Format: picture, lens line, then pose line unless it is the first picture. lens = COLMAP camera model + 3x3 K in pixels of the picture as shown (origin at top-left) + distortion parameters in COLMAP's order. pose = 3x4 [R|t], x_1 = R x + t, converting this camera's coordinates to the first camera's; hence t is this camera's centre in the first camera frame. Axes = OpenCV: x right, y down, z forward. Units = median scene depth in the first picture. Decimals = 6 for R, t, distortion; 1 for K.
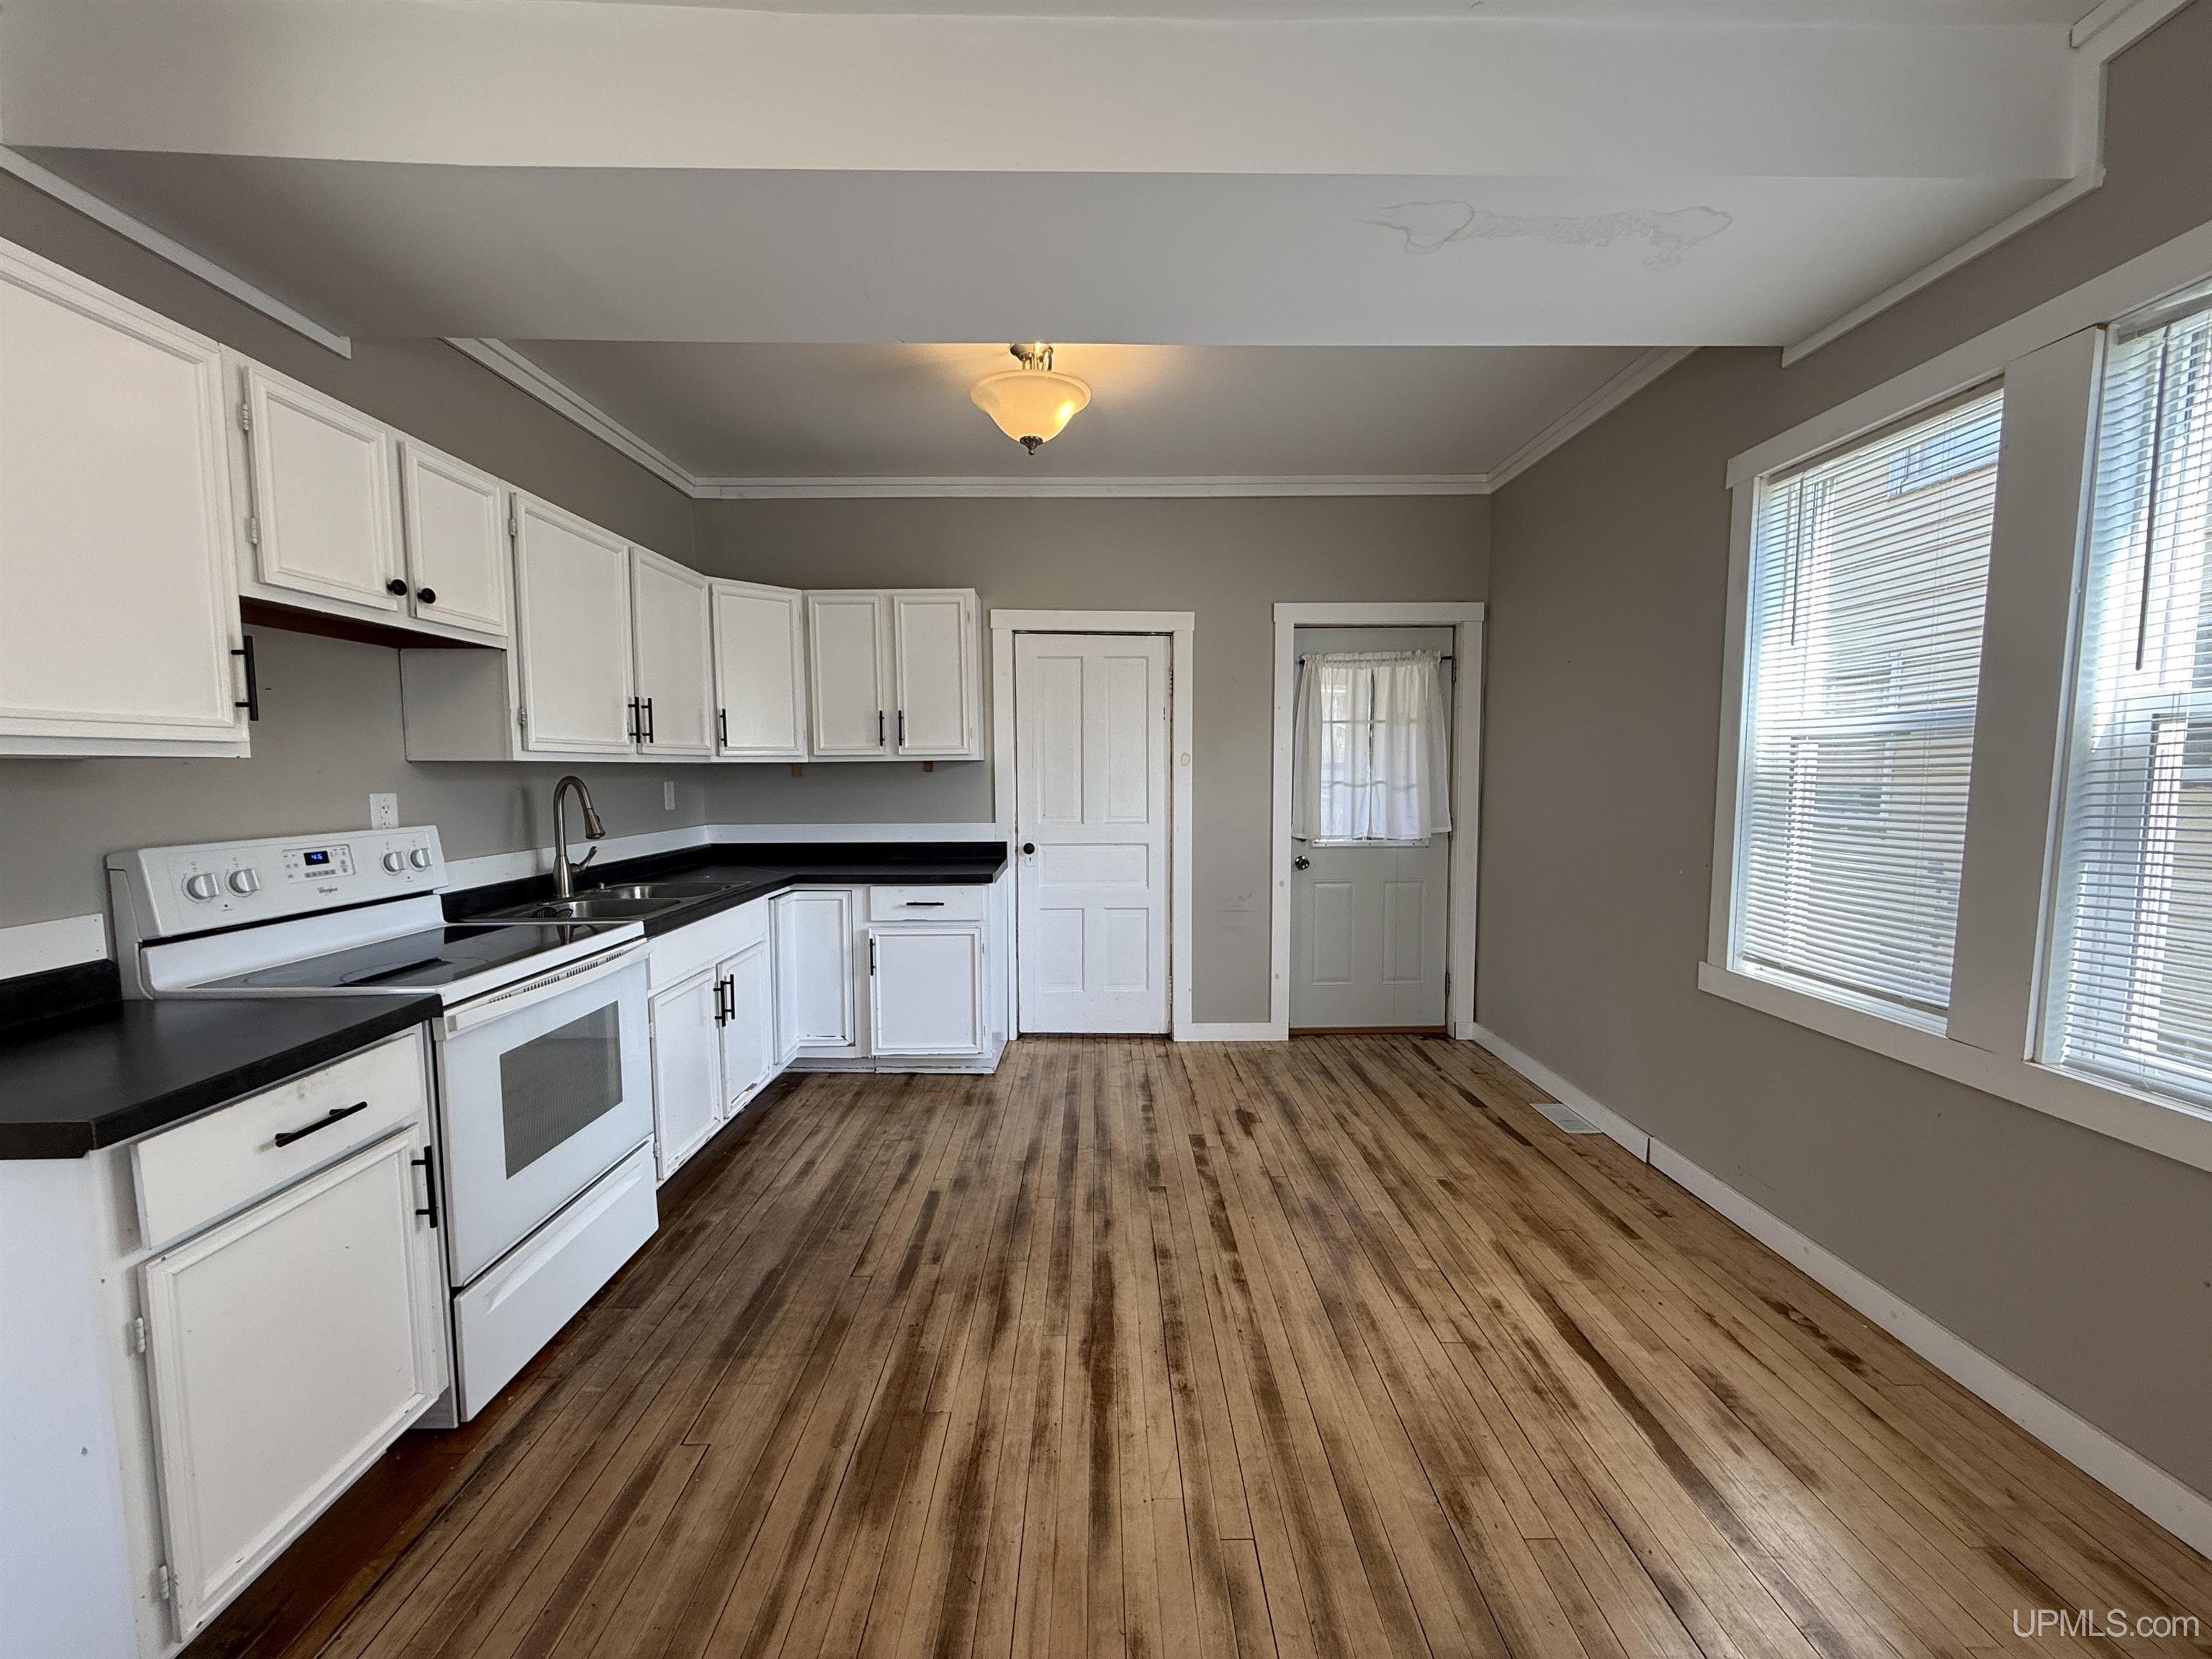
lens RADIAL K [[881.5, 0, 1105.8], [0, 881.5, 832.0], [0, 0, 1]] dist [-0.001459, 0.000577]
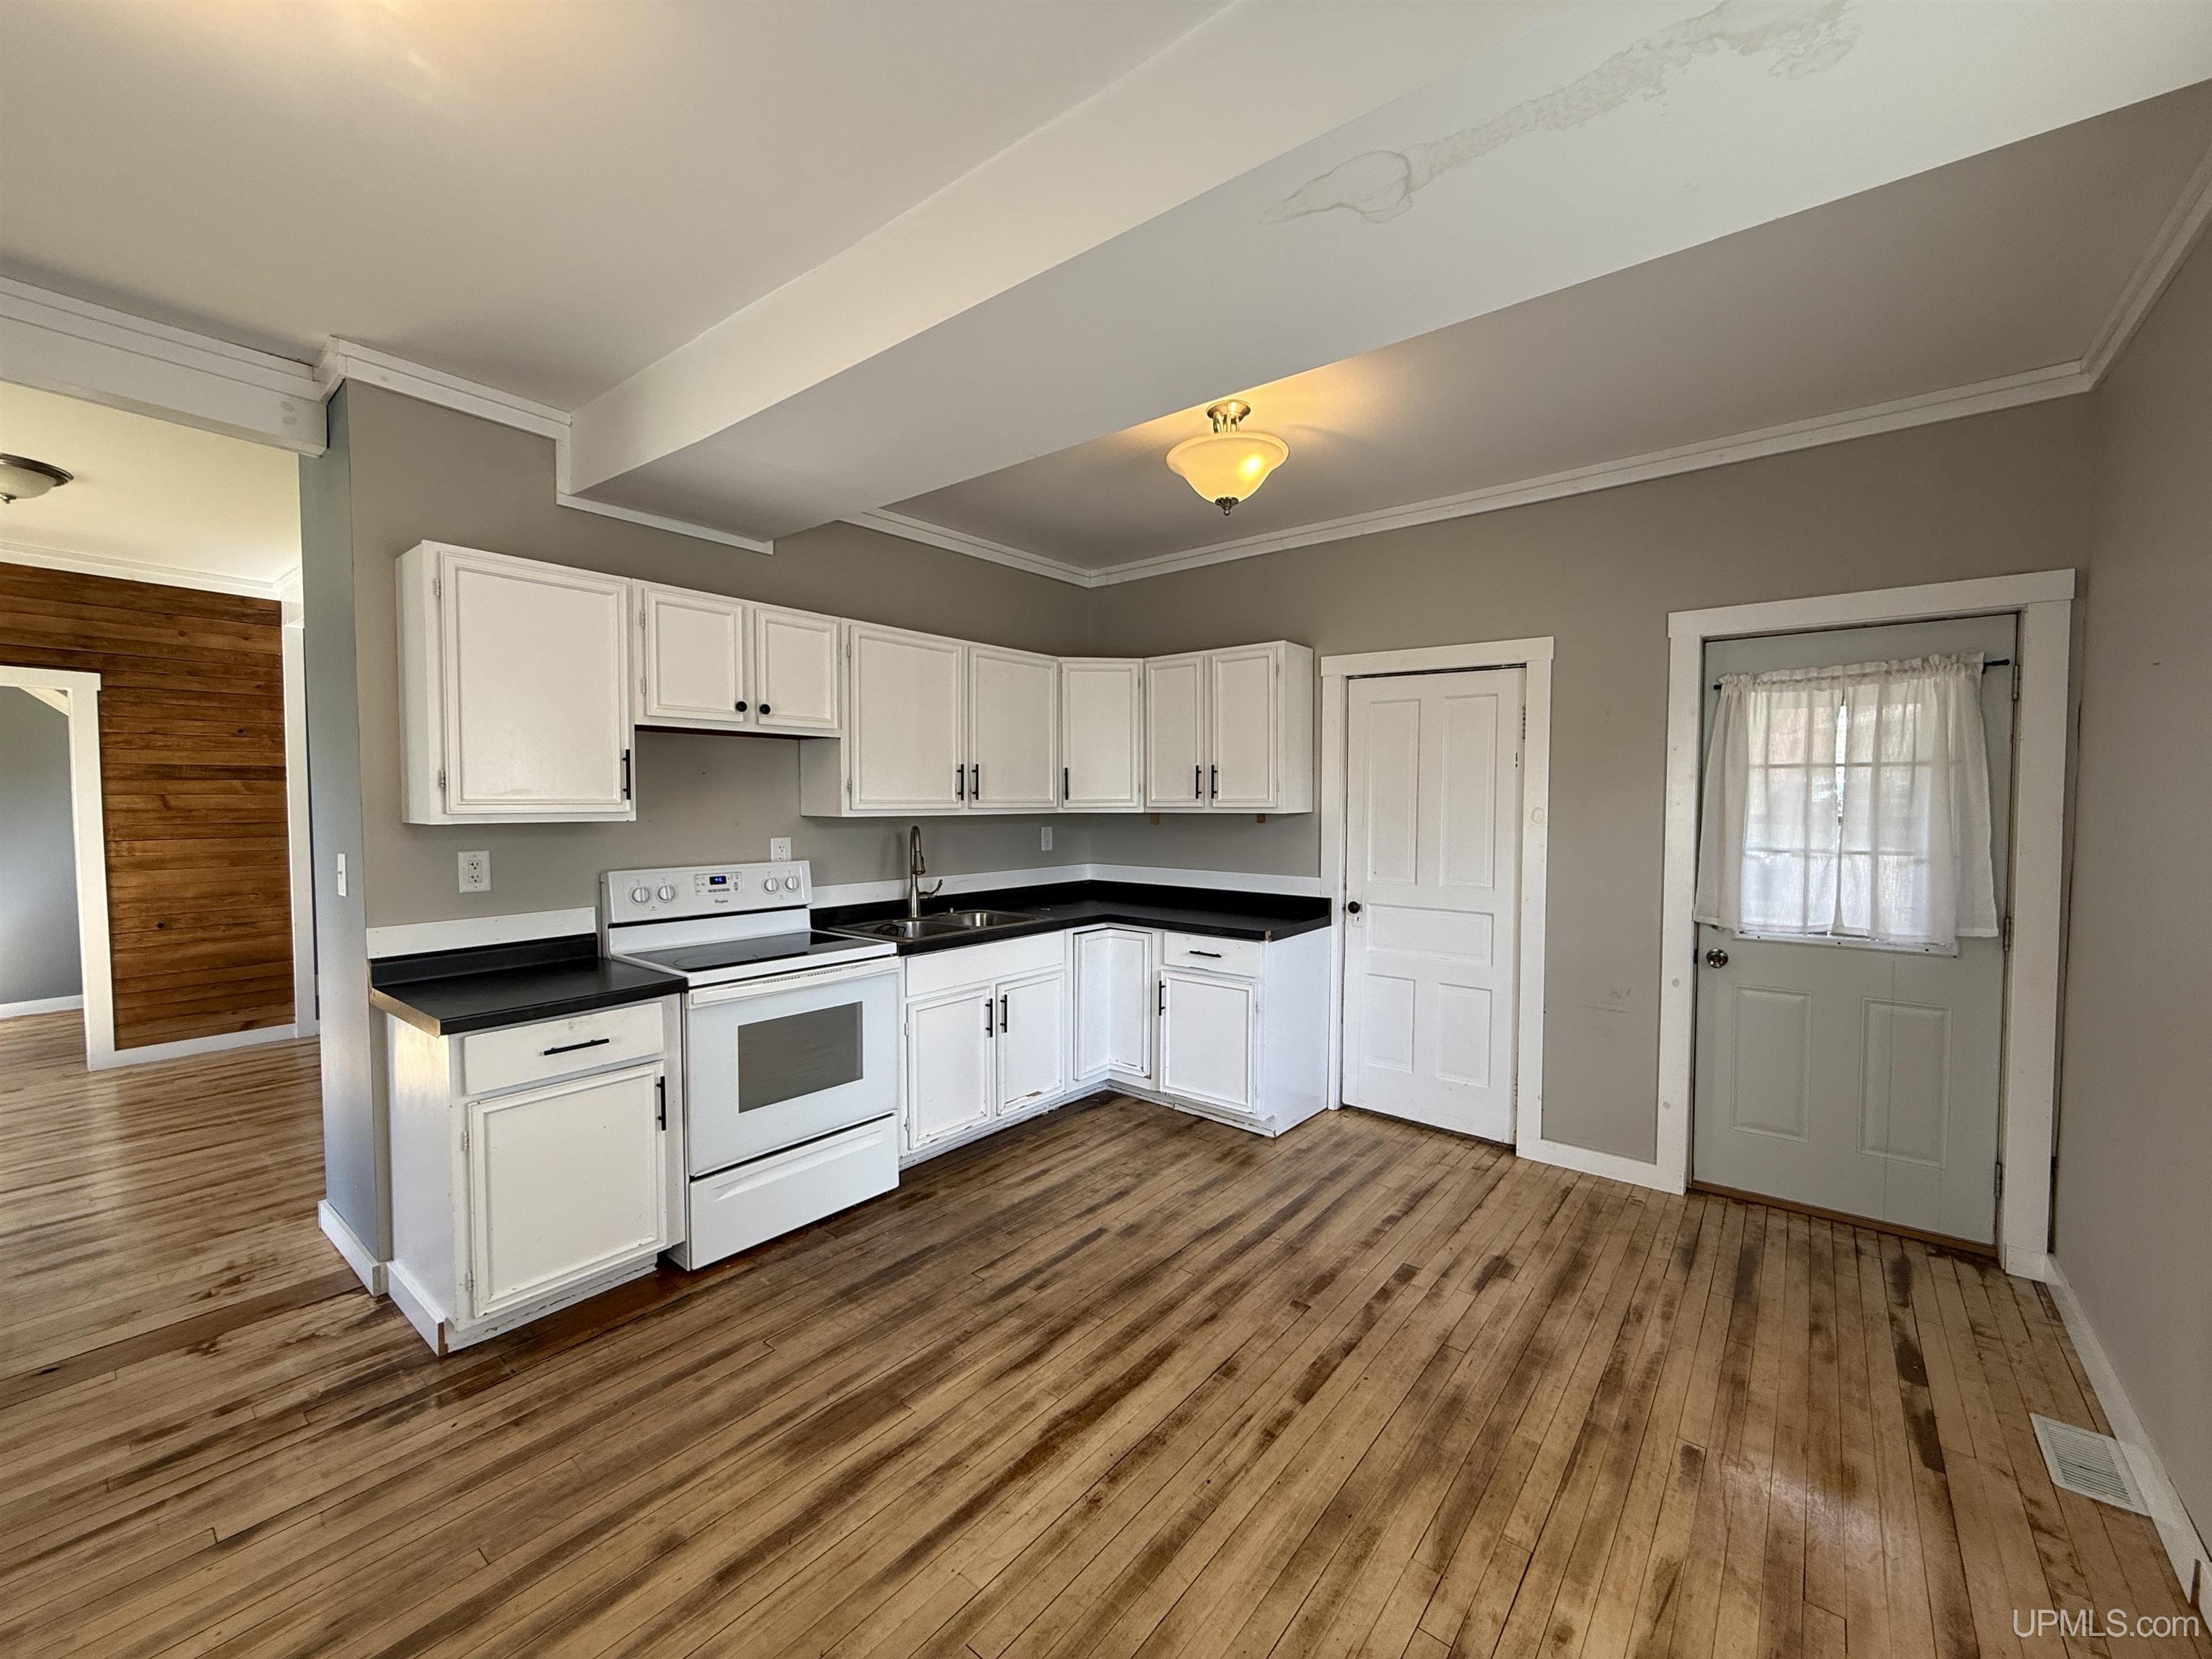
lens RADIAL K [[881.5, 0, 1103.4], [0, 881.5, 834.4], [0, 0, 1]] dist [-0.001459, 0.000577]
pose [[0.771435, 0.032482, -0.635479, 0.539940], [-0.052558, 0.998536, -0.012763, -0.058933], [0.634134, 0.043245, 0.772013, 0.193905]]
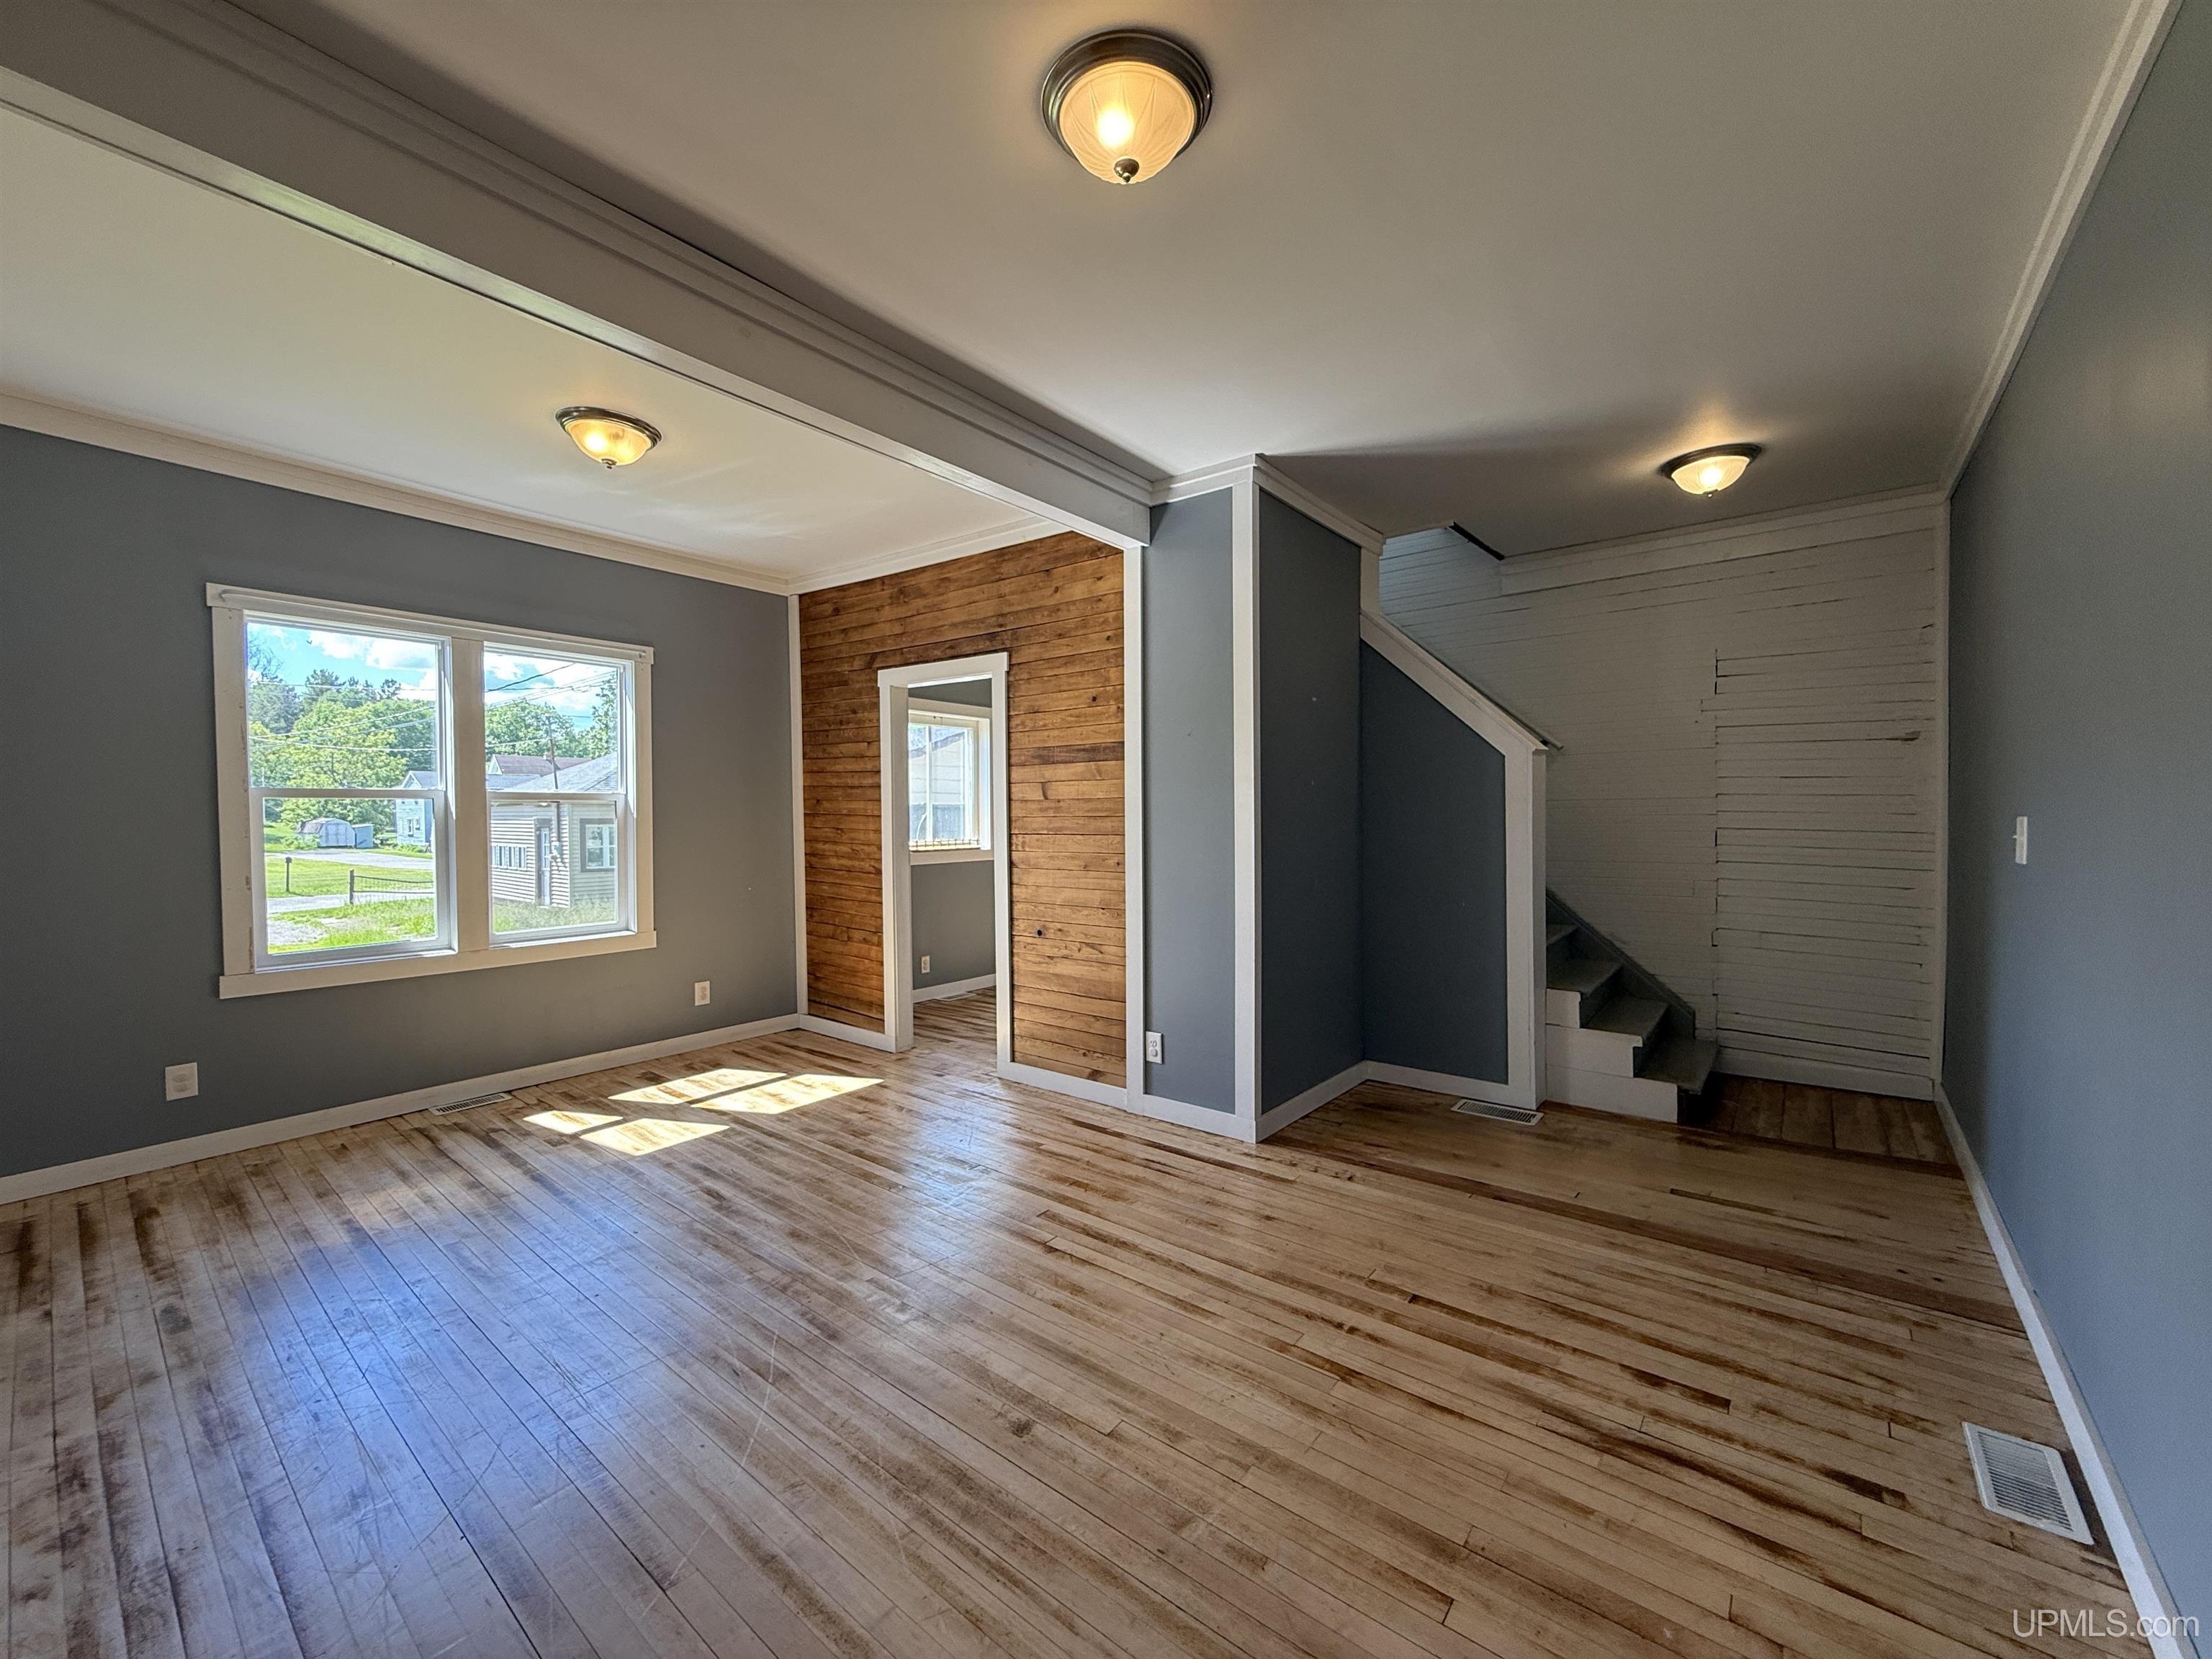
lens RADIAL K [[881.5, 0, 1102.6], [0, 881.5, 828.4], [0, 0, 1]] dist [-0.001459, 0.000577]
pose [[-0.647356, 0.023527, -0.761825, -1.146287], [-0.048829, 0.996190, 0.072256, -0.102668], [0.760622, 0.083975, -0.643740, 1.595104]]
